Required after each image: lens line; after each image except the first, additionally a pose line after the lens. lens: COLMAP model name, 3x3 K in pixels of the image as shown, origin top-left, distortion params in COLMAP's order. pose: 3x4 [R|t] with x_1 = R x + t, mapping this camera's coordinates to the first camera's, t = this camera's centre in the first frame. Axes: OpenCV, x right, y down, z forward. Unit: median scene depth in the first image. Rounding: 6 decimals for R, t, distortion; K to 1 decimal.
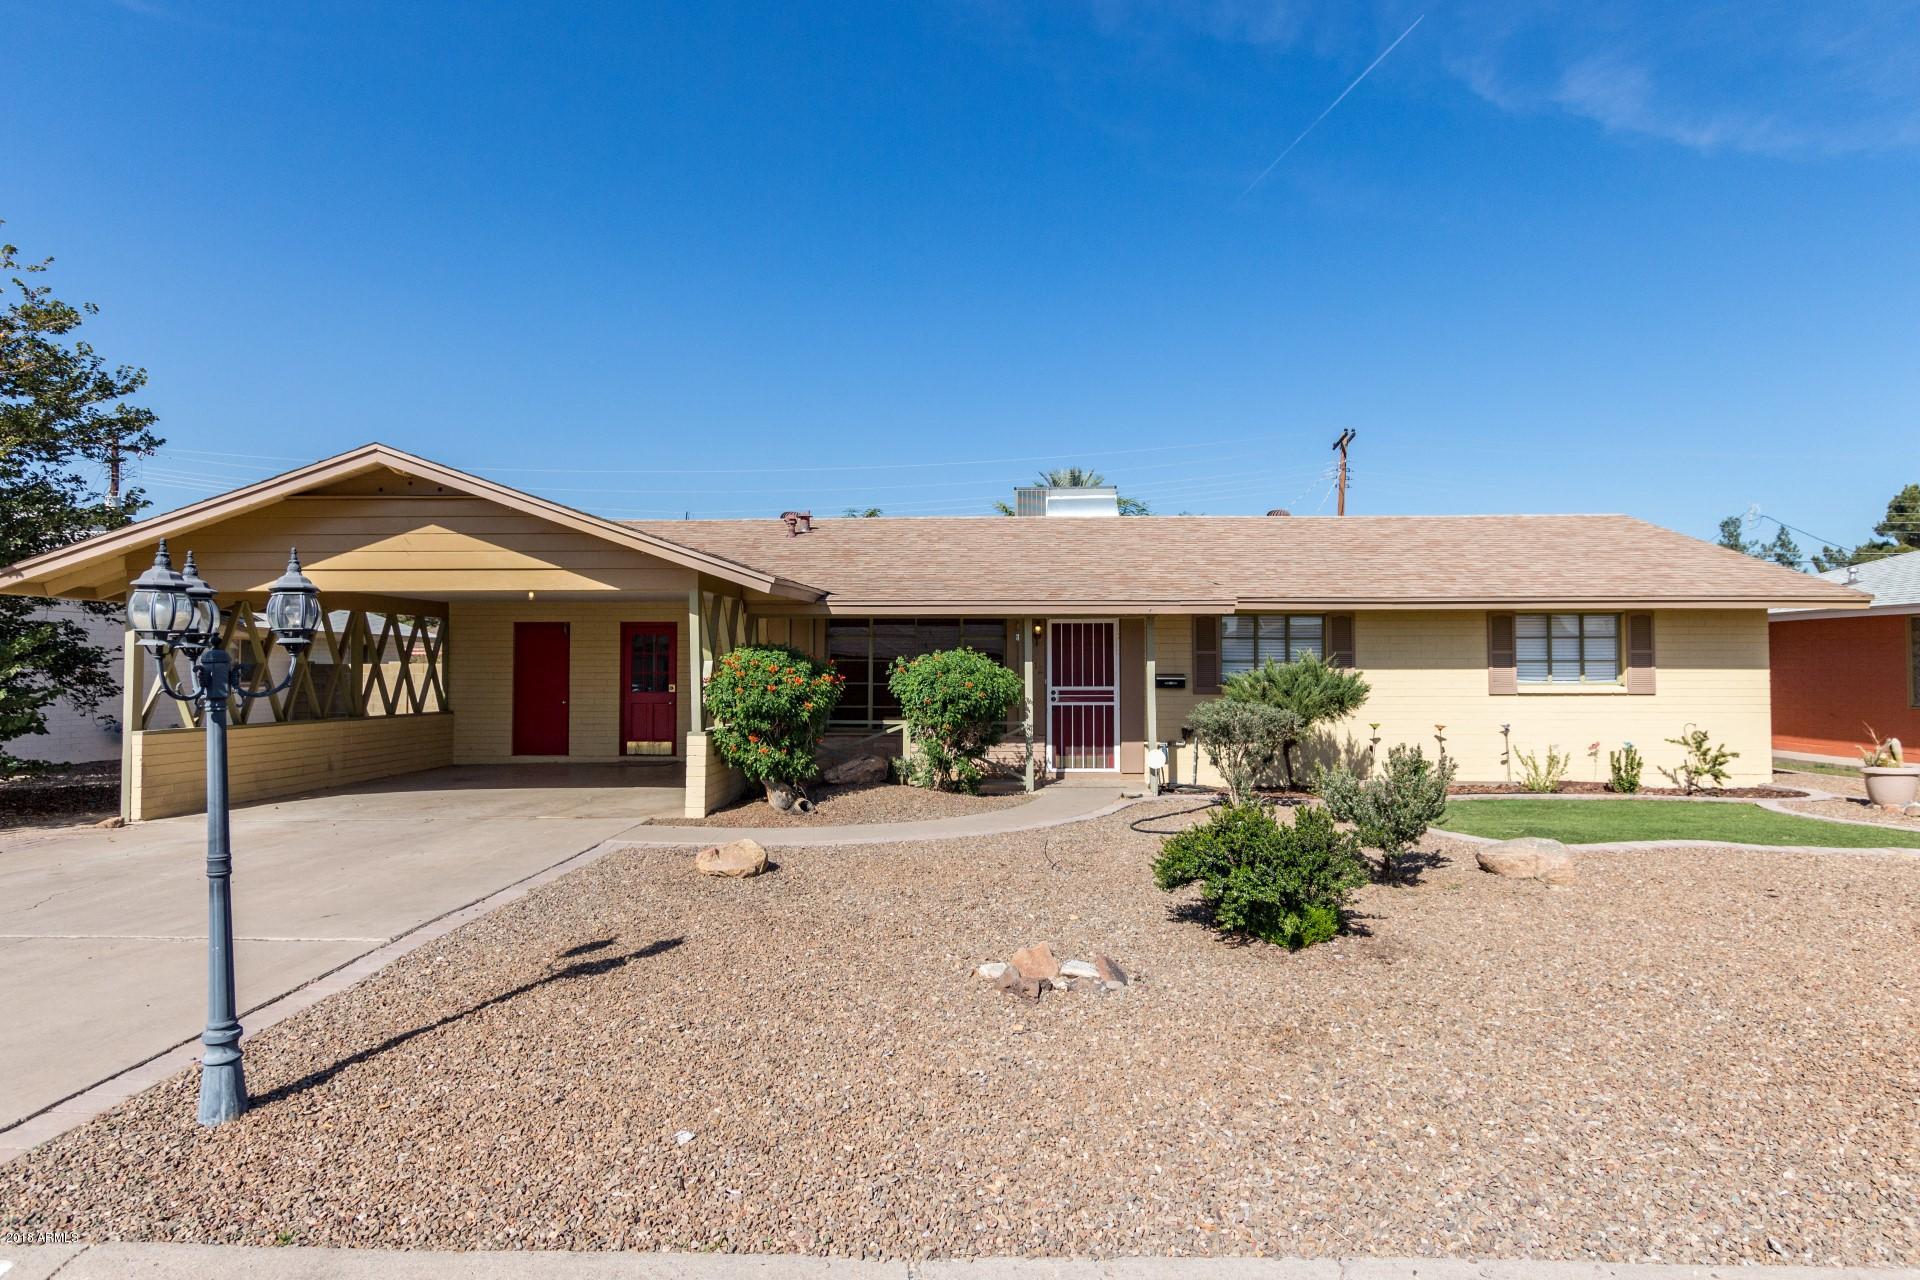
lens RADIAL K [[1019.3, 0, 960.0], [0, 1019.3, 640.0], [0, 0, 1]] dist [0.014110, -0.000838]
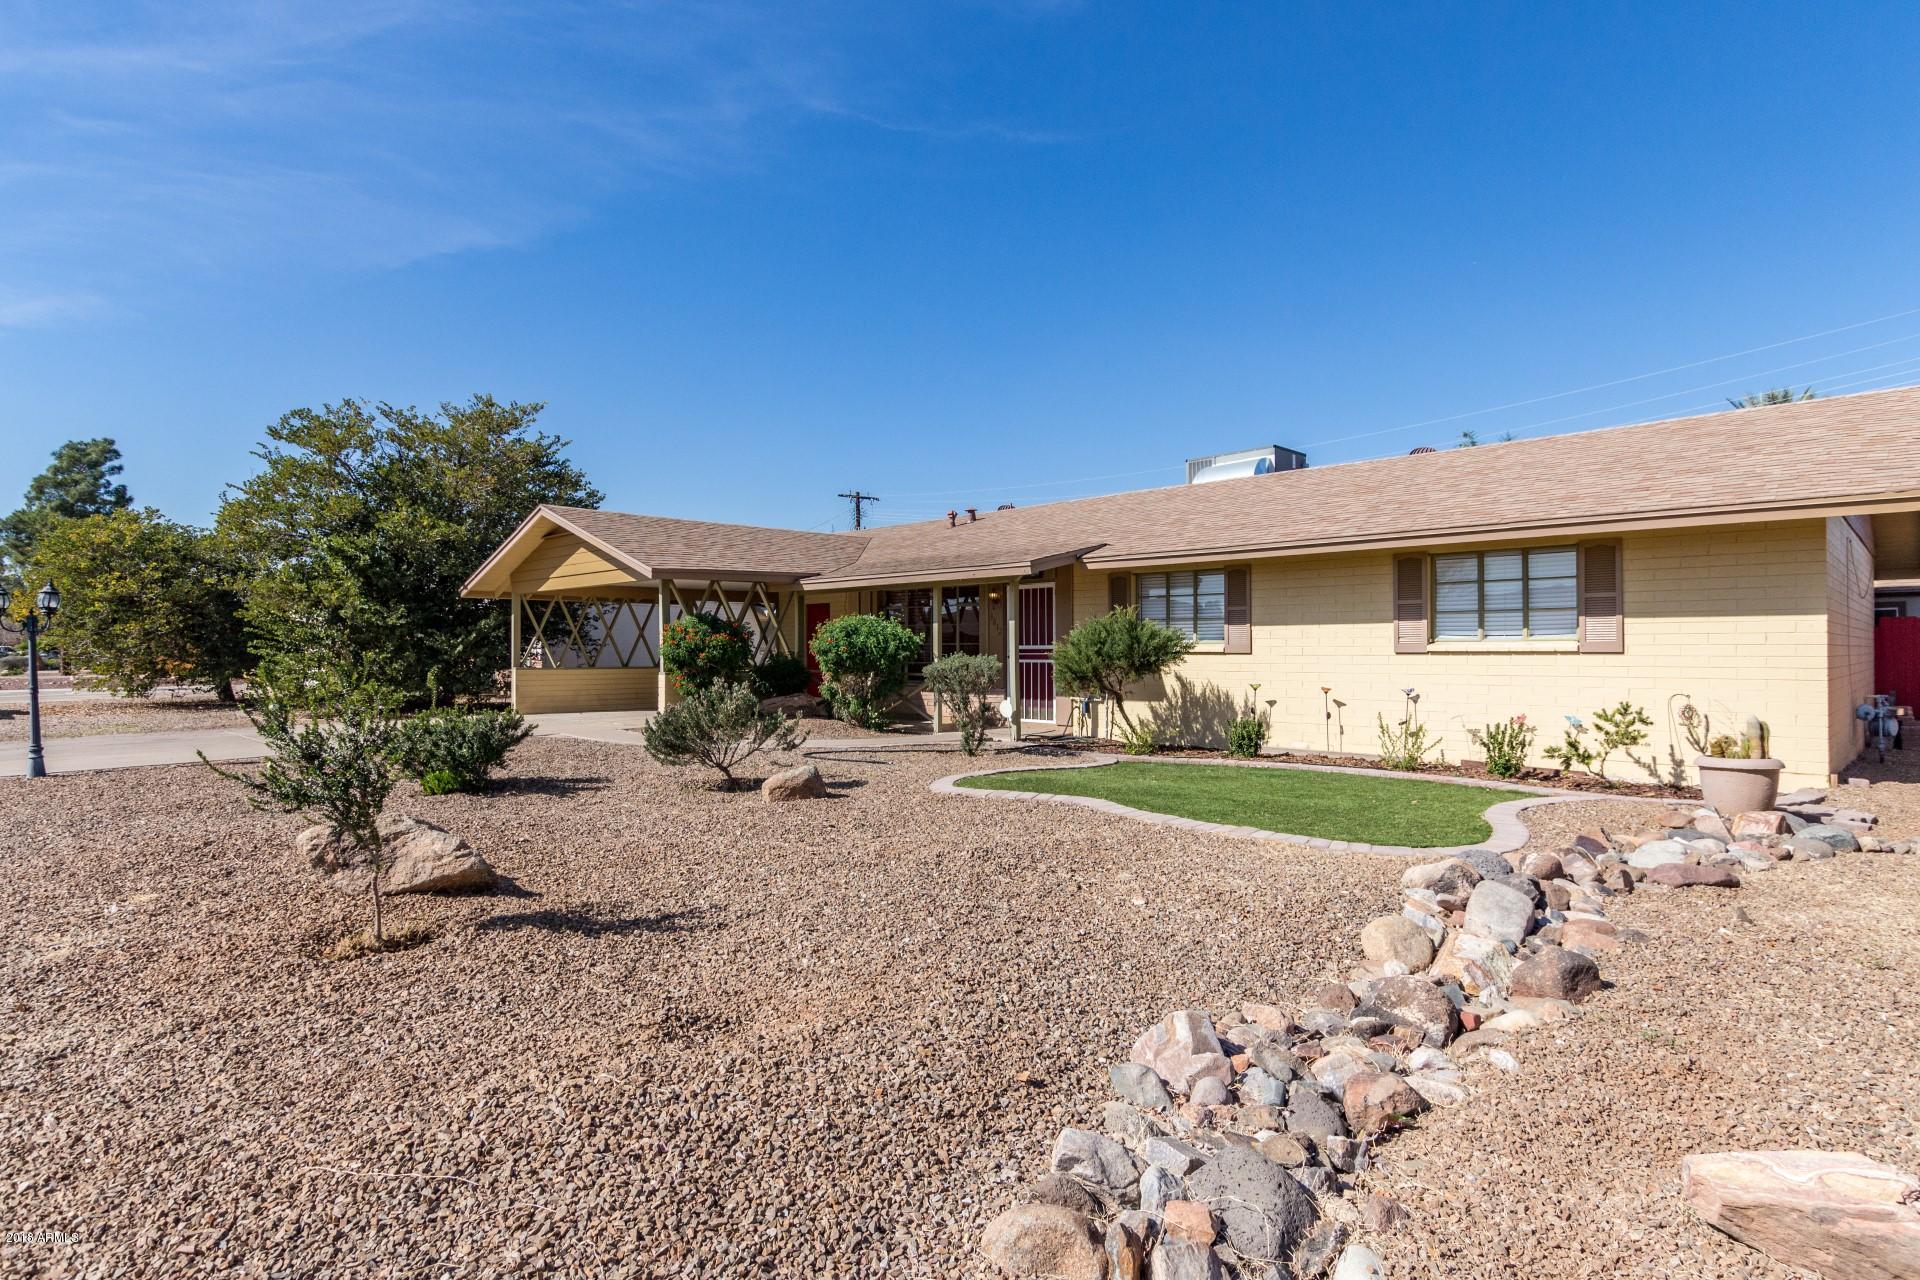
lens RADIAL K [[956.4, 0, 960.0], [0, 956.4, 640.0], [0, 0, 1]] dist [0.015726, -0.000855]
pose [[0.743292, -0.007429, -0.668926, 0.777418], [0.022154, 0.999663, 0.013515, 0.024006], [0.668600, -0.024865, 0.743206, 0.174277]]
